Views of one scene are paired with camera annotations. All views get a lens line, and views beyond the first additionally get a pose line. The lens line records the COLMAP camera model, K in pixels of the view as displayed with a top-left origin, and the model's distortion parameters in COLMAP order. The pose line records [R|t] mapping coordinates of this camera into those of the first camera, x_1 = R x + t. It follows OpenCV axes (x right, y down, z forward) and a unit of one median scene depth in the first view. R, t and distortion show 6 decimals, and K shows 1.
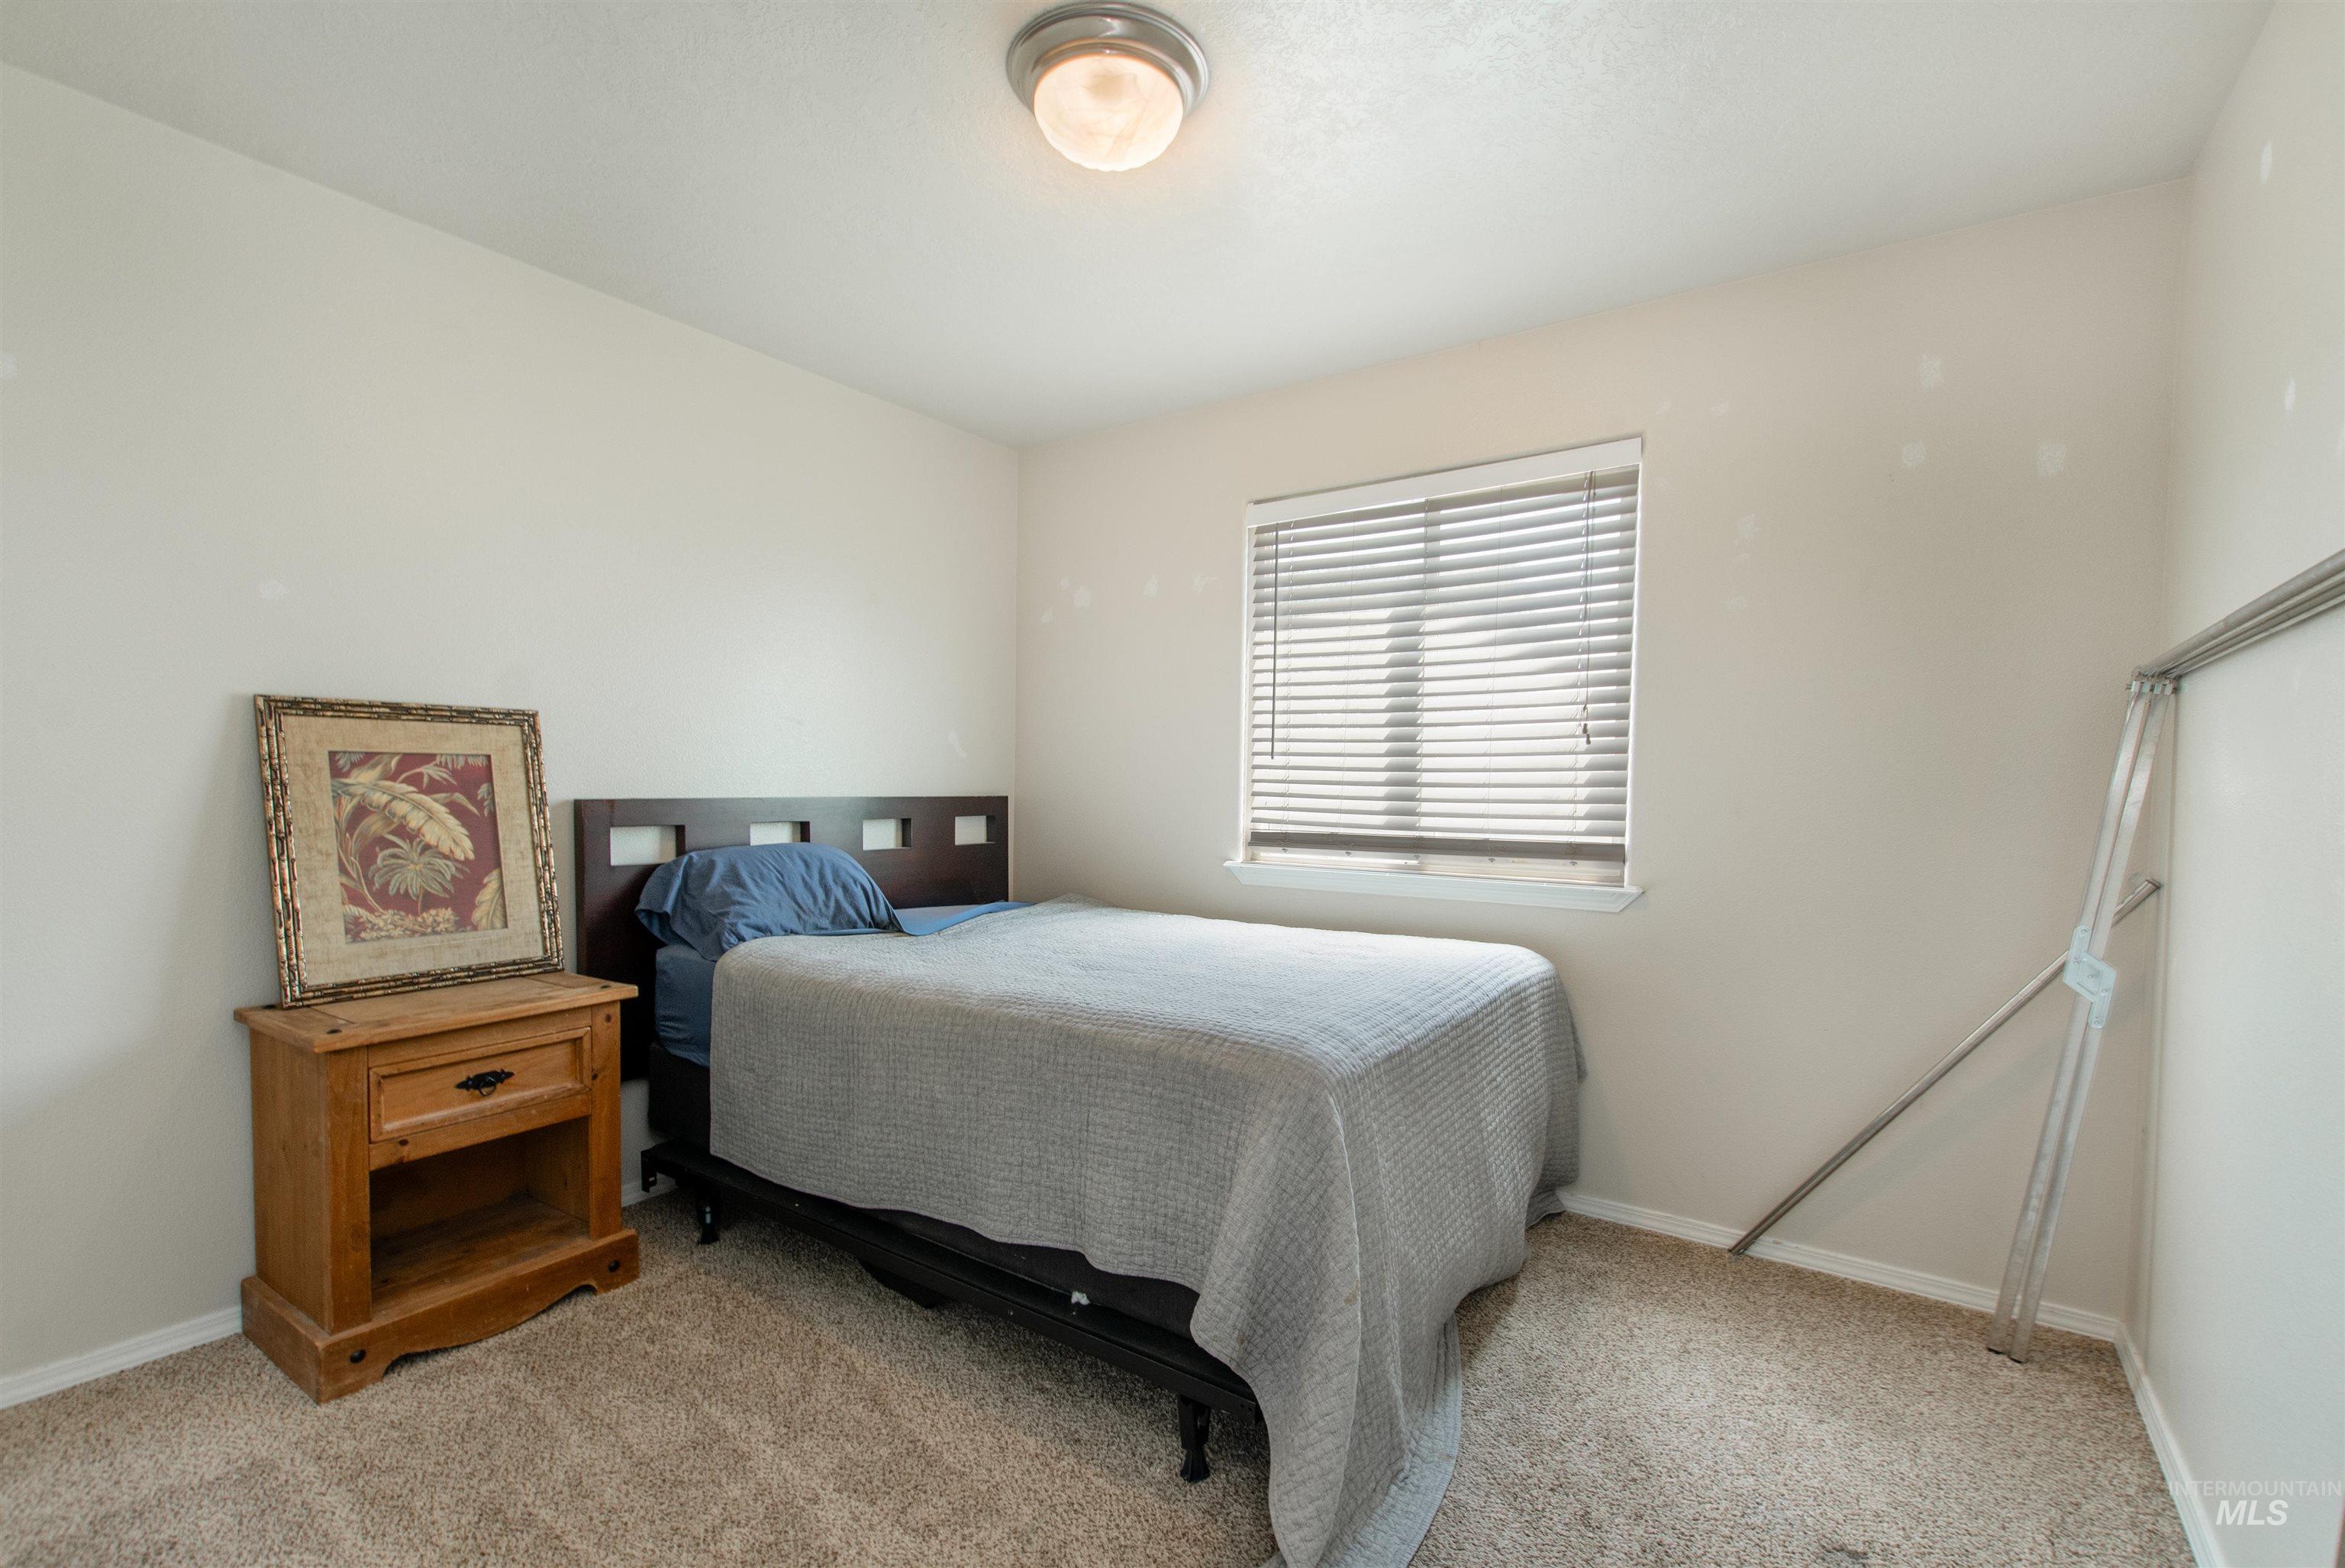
lens RADIAL K [[1044.5, 0, 1166.4], [0, 1044.5, 827.4], [0, 0, 1]] dist [-0.001641, -0.000153]
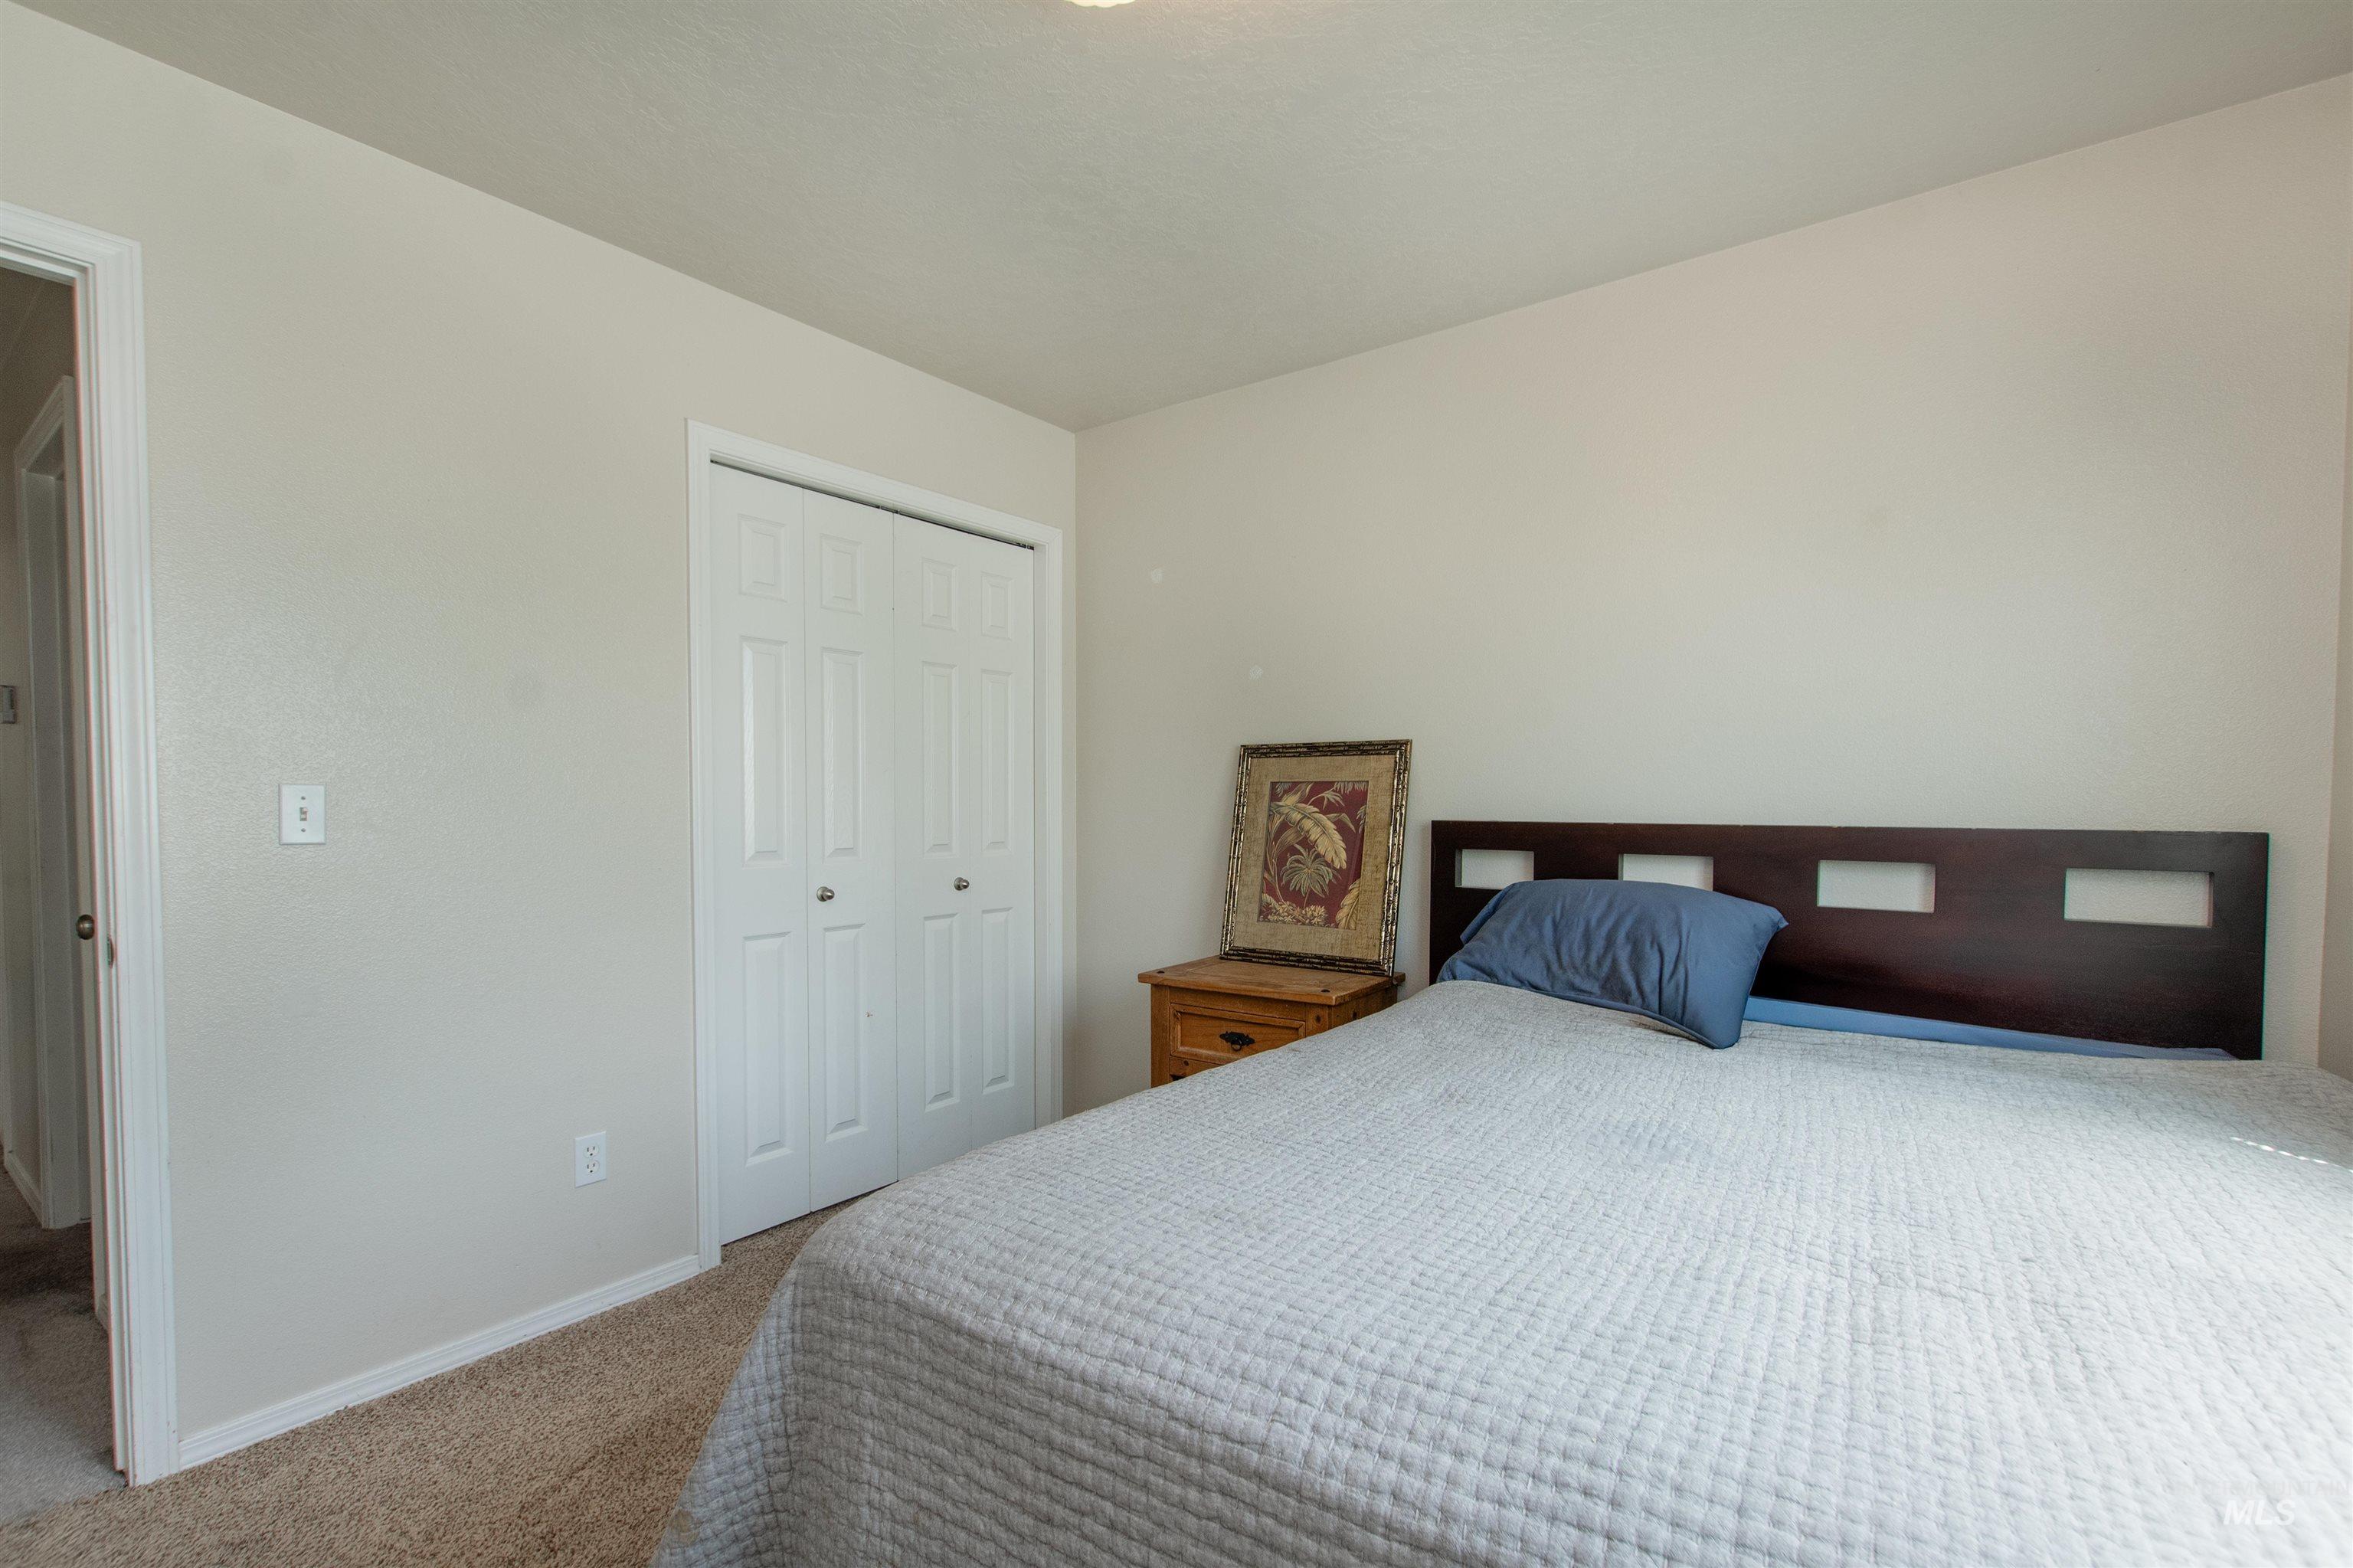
lens RADIAL K [[1048.0, 0, 1170.4], [0, 1048.0, 827.5], [0, 0, 1]] dist [-0.001641, -0.000153]
pose [[-0.038462, 0.017884, -0.999100, 0.559745], [-0.046600, 0.998720, 0.019671, -0.031880], [0.998173, 0.047315, -0.037579, 0.870023]]
